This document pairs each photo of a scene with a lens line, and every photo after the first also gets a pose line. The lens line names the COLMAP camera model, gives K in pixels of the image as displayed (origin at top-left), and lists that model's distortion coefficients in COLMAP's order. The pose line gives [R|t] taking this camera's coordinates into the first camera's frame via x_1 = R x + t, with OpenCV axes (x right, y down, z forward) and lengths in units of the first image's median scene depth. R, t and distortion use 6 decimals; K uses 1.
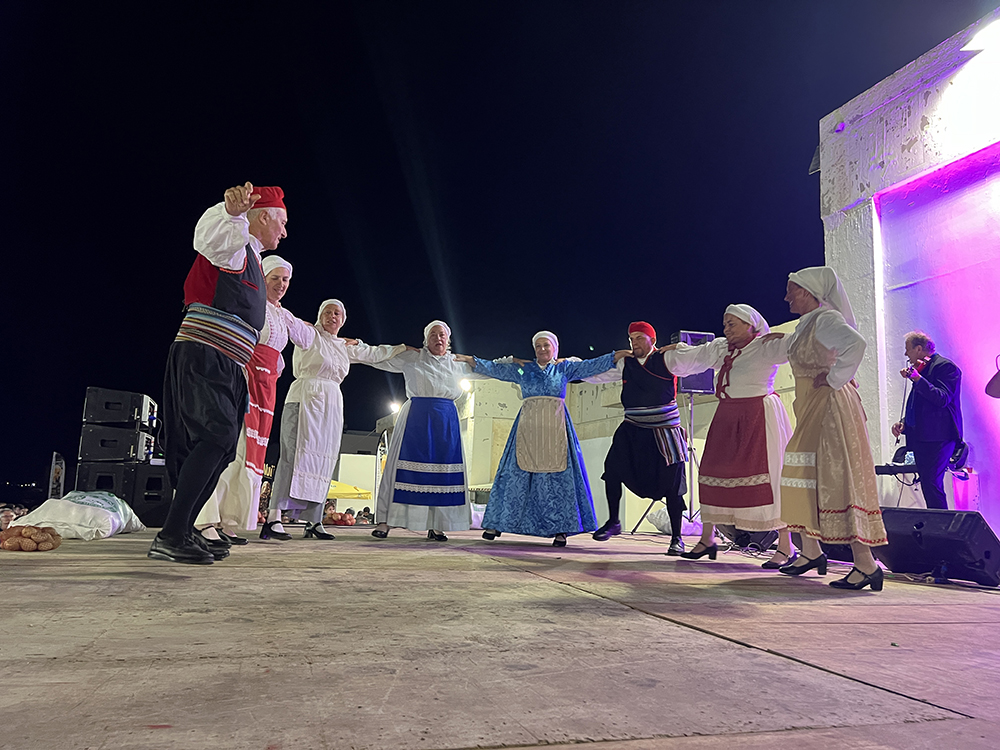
lens RADIAL K [[751.2, 0, 497.1], [0, 751.2, 378.2], [0, 0, 1]] dist [0.004196, -0.003520]
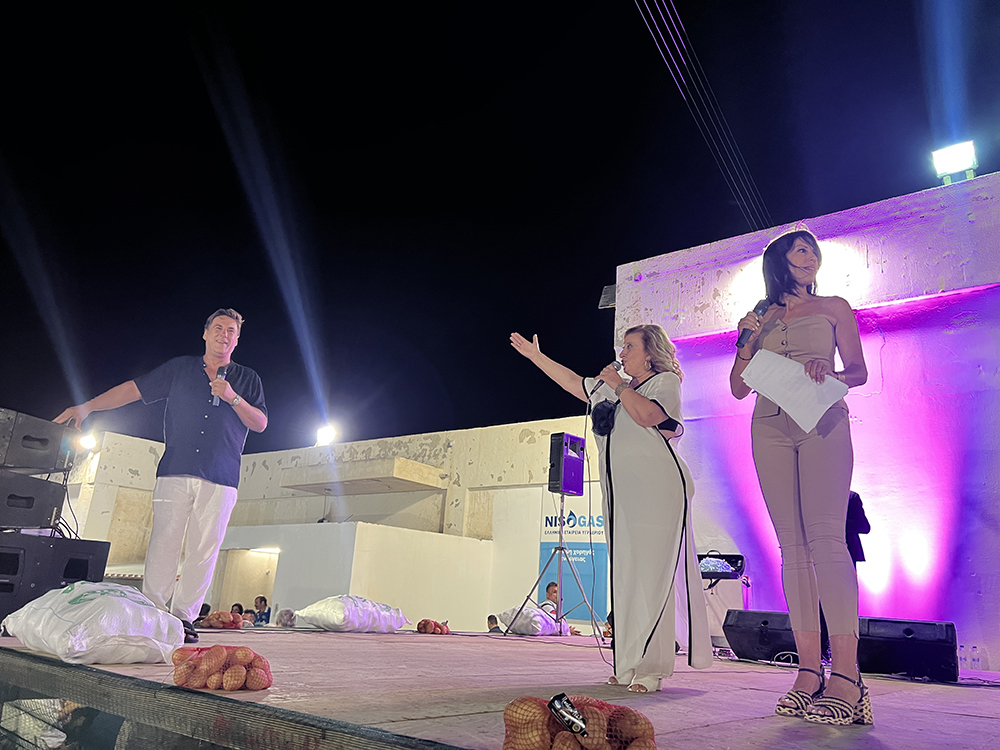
lens RADIAL K [[751.2, 0, 499.6], [0, 751.2, 373.5], [0, 0, 1]] dist [0.004196, -0.003520]
pose [[0.820464, 0.177706, 0.543377, -0.378175], [-0.113452, 0.982170, -0.149903, 0.020349], [-0.560327, 0.061343, 0.825996, 0.167369]]
